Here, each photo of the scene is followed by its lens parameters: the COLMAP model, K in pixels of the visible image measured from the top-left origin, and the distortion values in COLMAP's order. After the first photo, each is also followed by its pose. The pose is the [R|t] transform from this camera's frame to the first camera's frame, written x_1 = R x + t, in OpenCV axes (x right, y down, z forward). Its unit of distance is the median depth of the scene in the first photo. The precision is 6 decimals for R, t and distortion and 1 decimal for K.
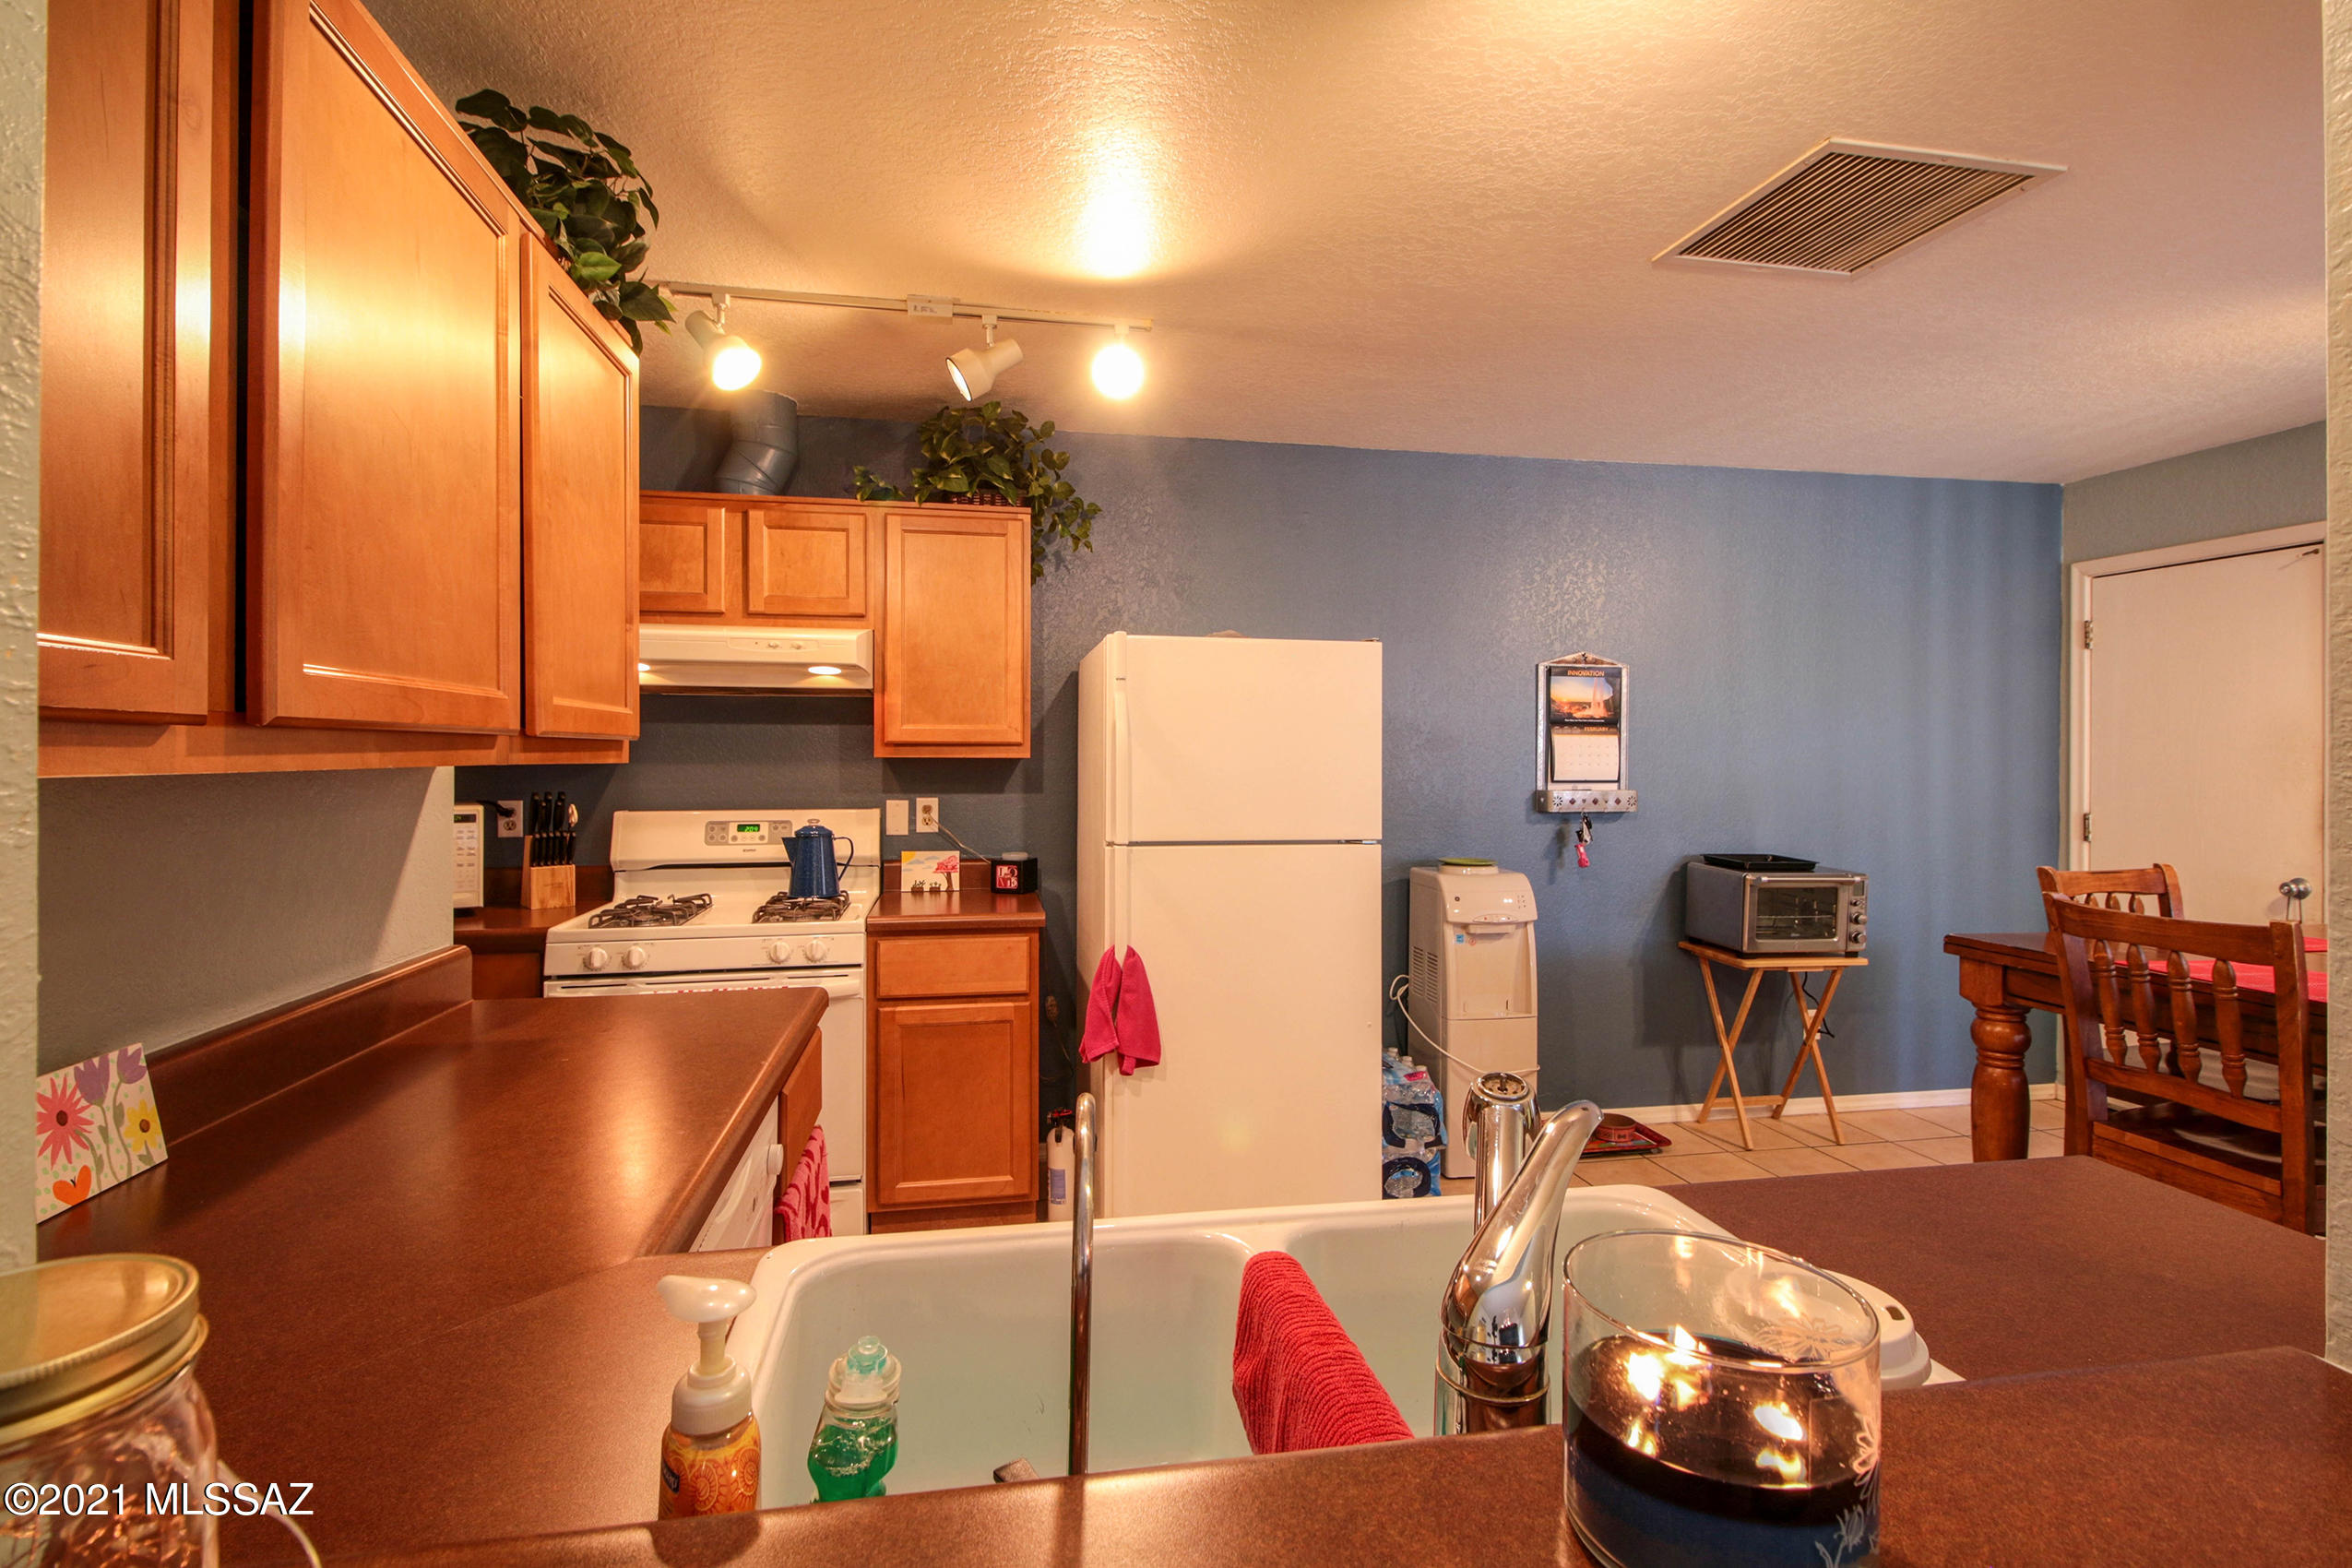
lens RADIAL K [[1126.4, 0, 1187.8], [0, 1126.4, 750.9], [0, 0, 1]] dist [0.008035, -0.000291]
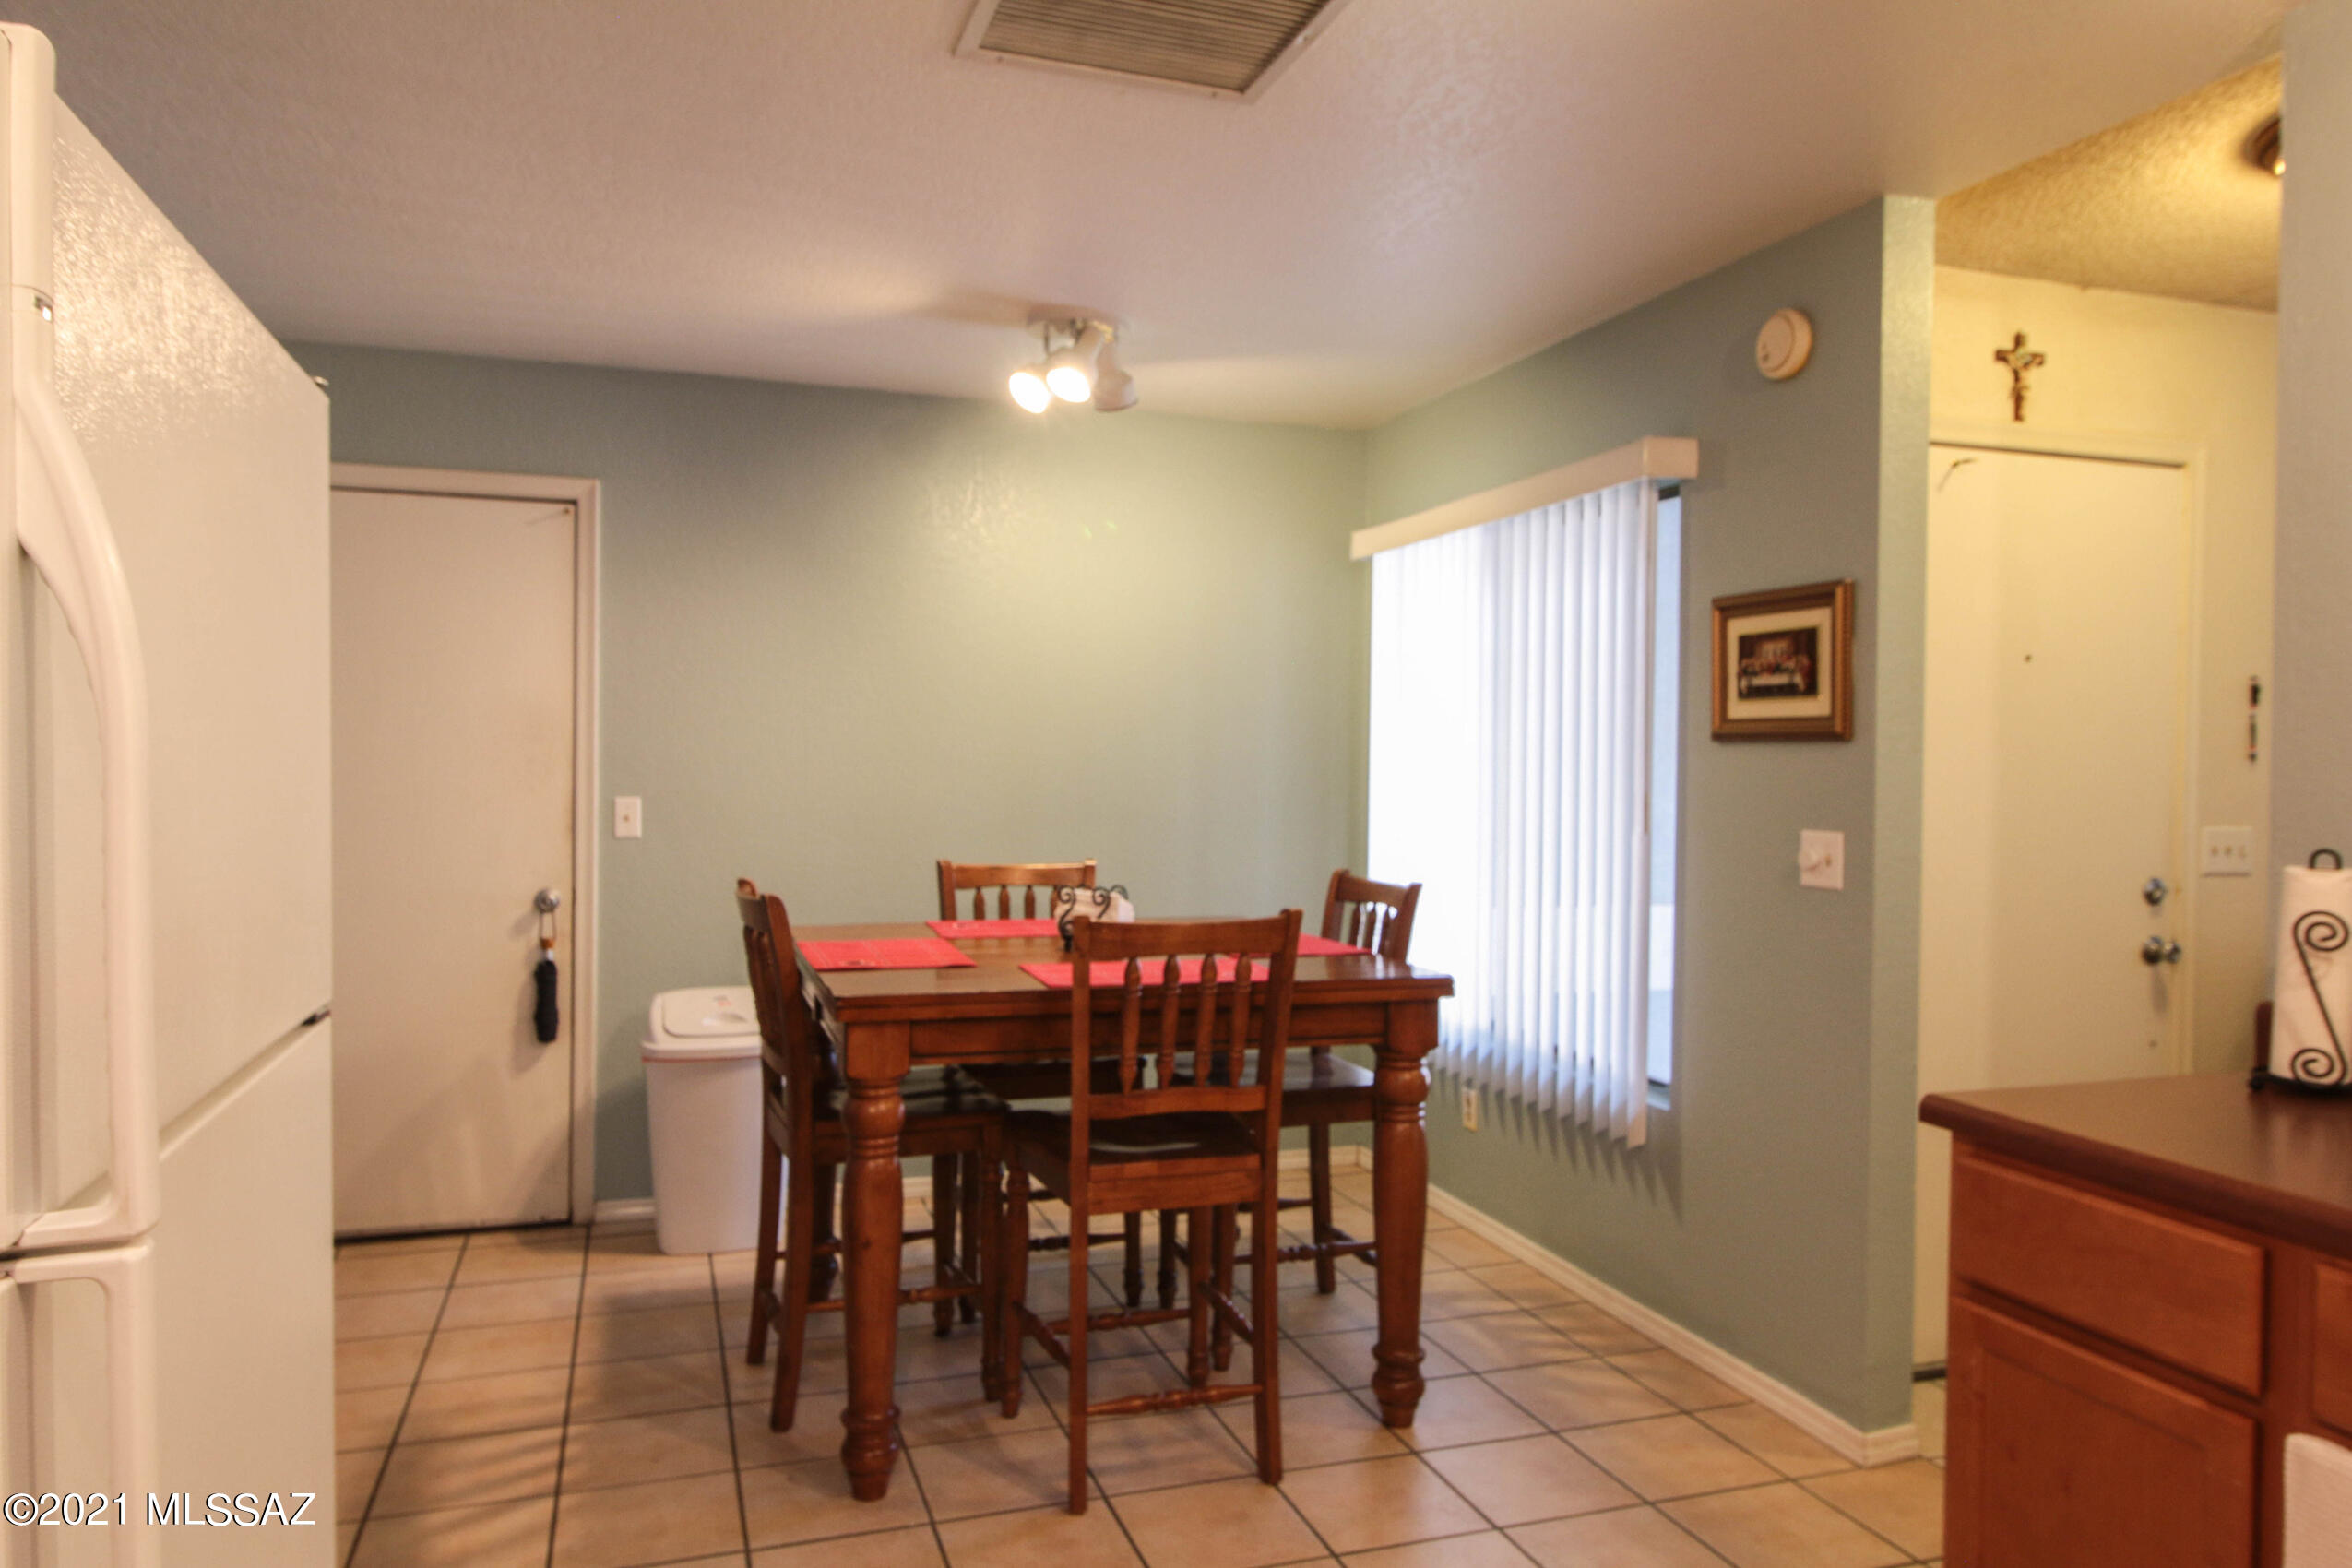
lens RADIAL K [[1568.1, 0, 1175.9], [0, 1568.1, 764.7], [0, 0, 1]] dist [-0.008230, -0.000667]
pose [[-0.130594, -0.009894, 0.991387, -0.278677], [-0.016847, 0.999828, 0.007759, 0.002101], [-0.991293, -0.015688, -0.130738, 0.739421]]
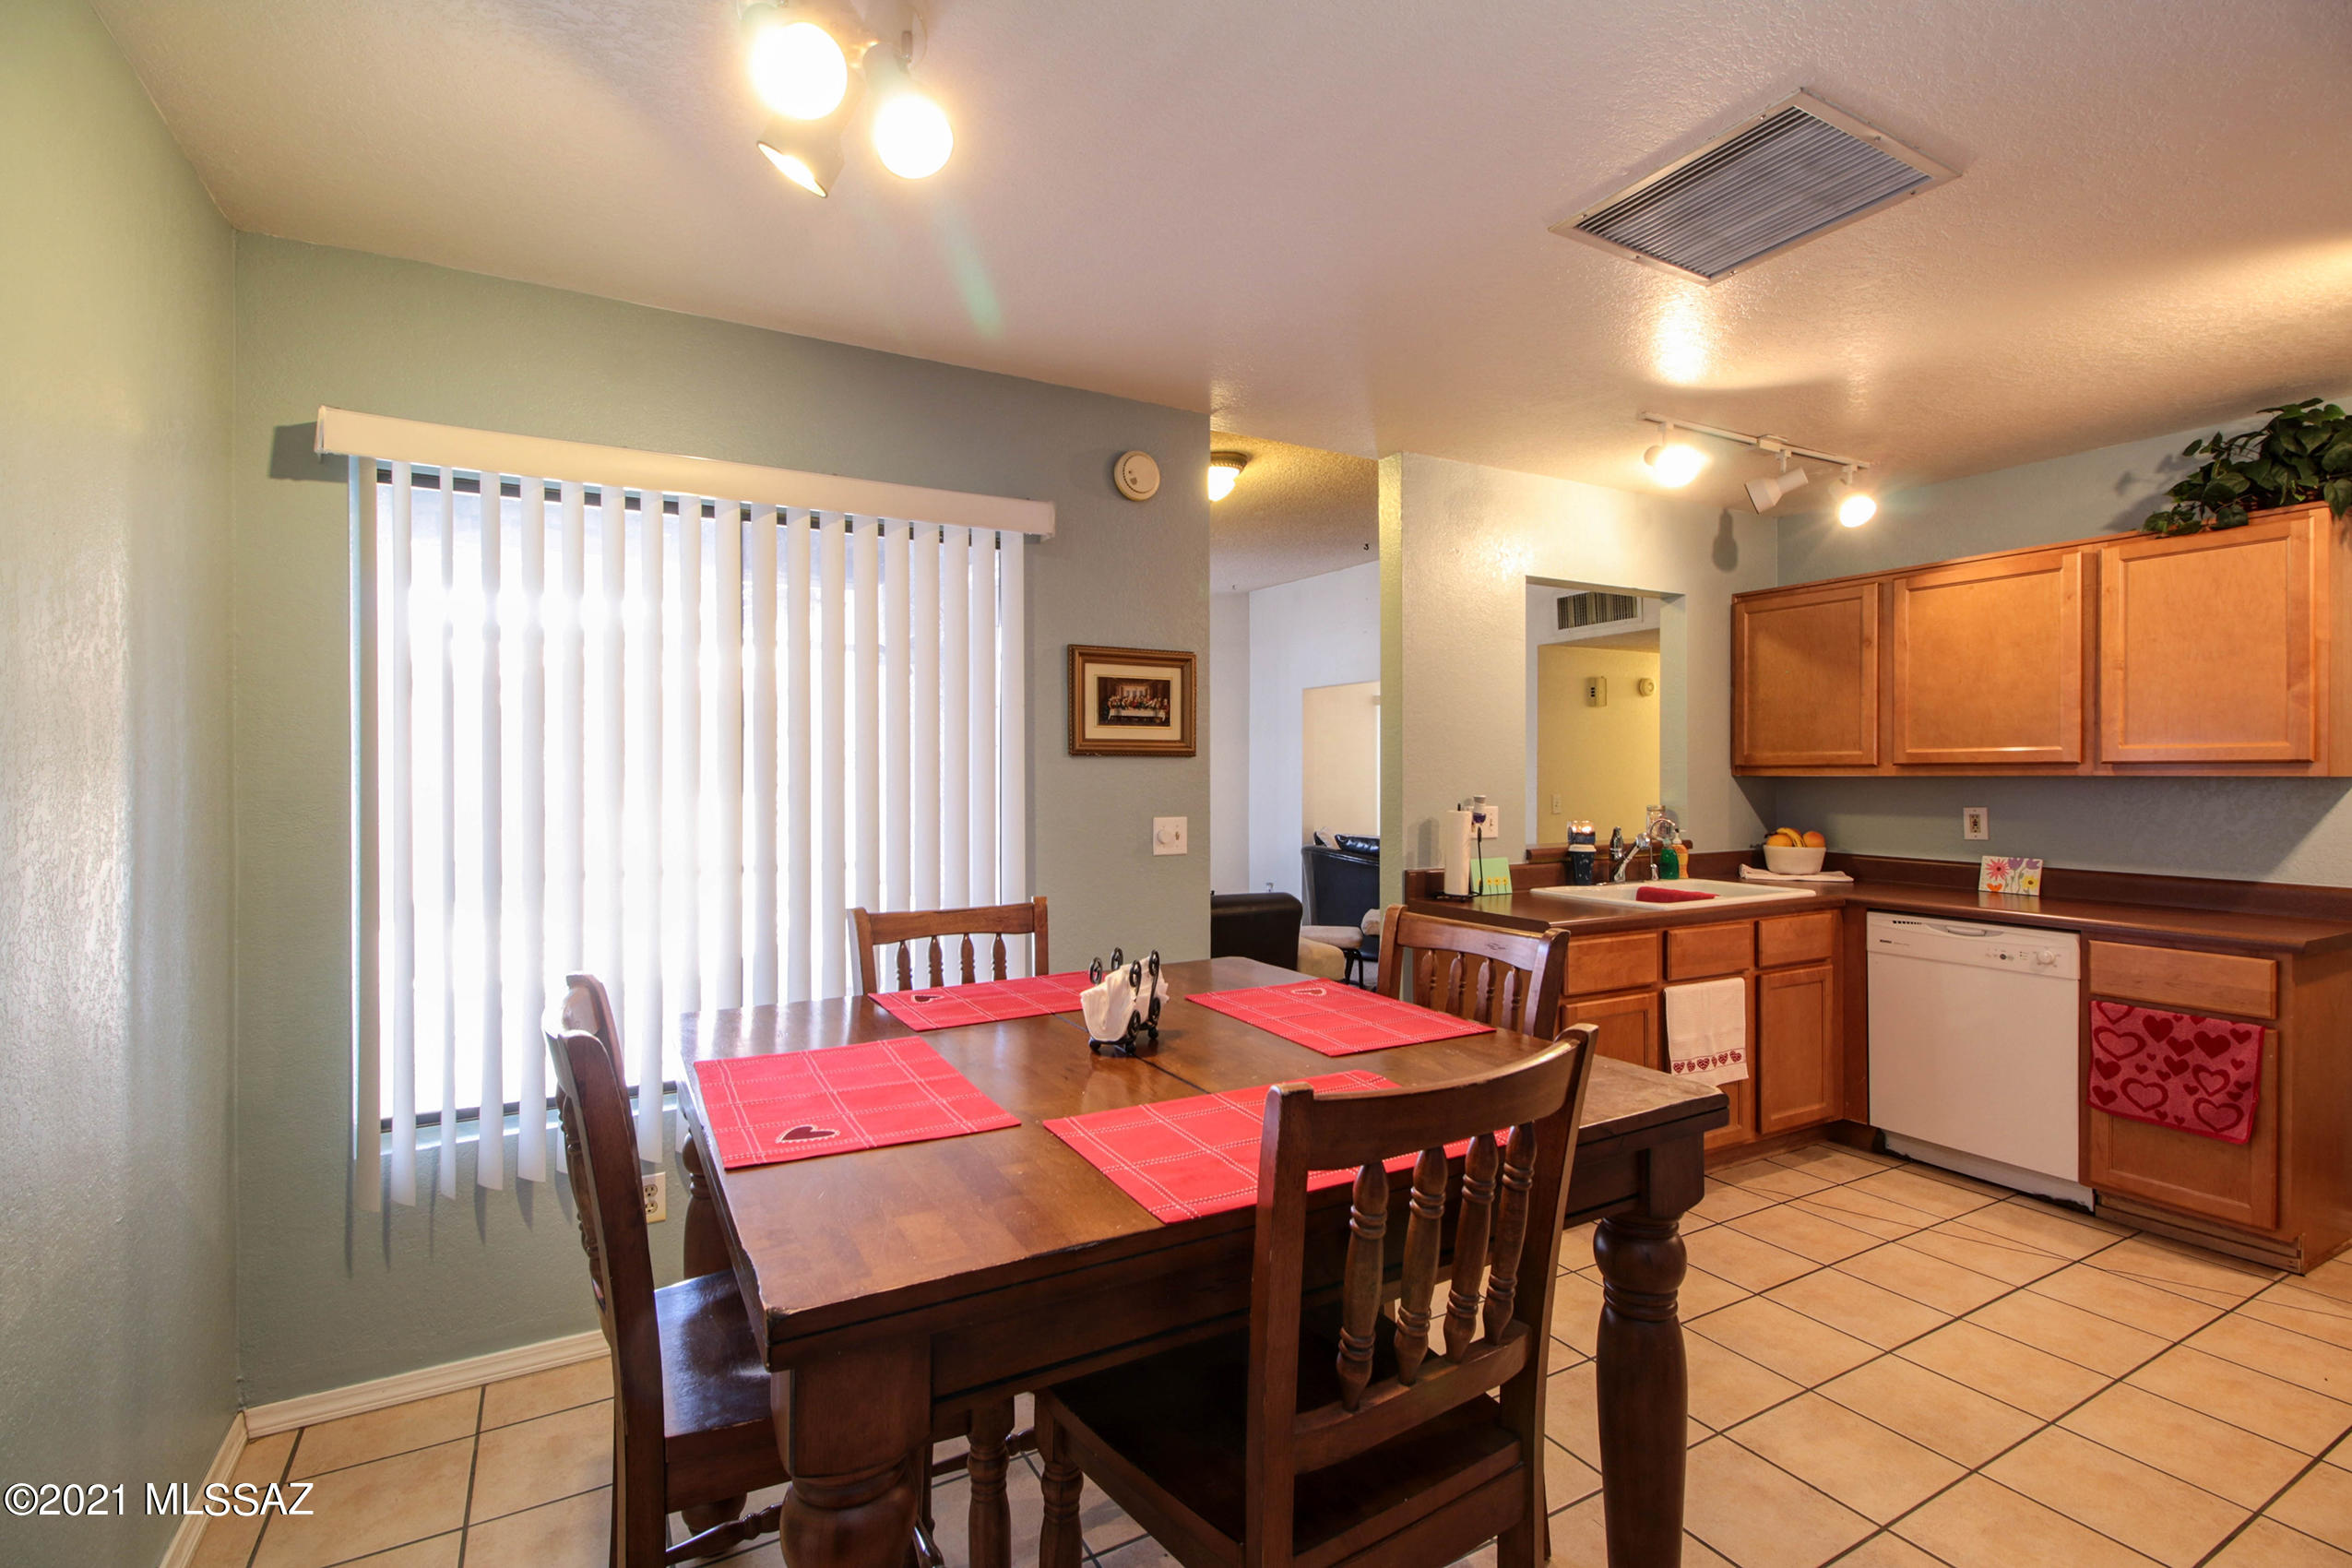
lens RADIAL K [[1079.3, 0, 1164.4], [0, 1079.3, 774.8], [0, 0, 1]] dist [0.015288, -0.007392]
pose [[-0.953894, -0.001900, -0.300137, 0.865201], [-0.000672, 0.999991, -0.004195, 0.008755], [0.300142, -0.003799, -0.953887, 1.141587]]
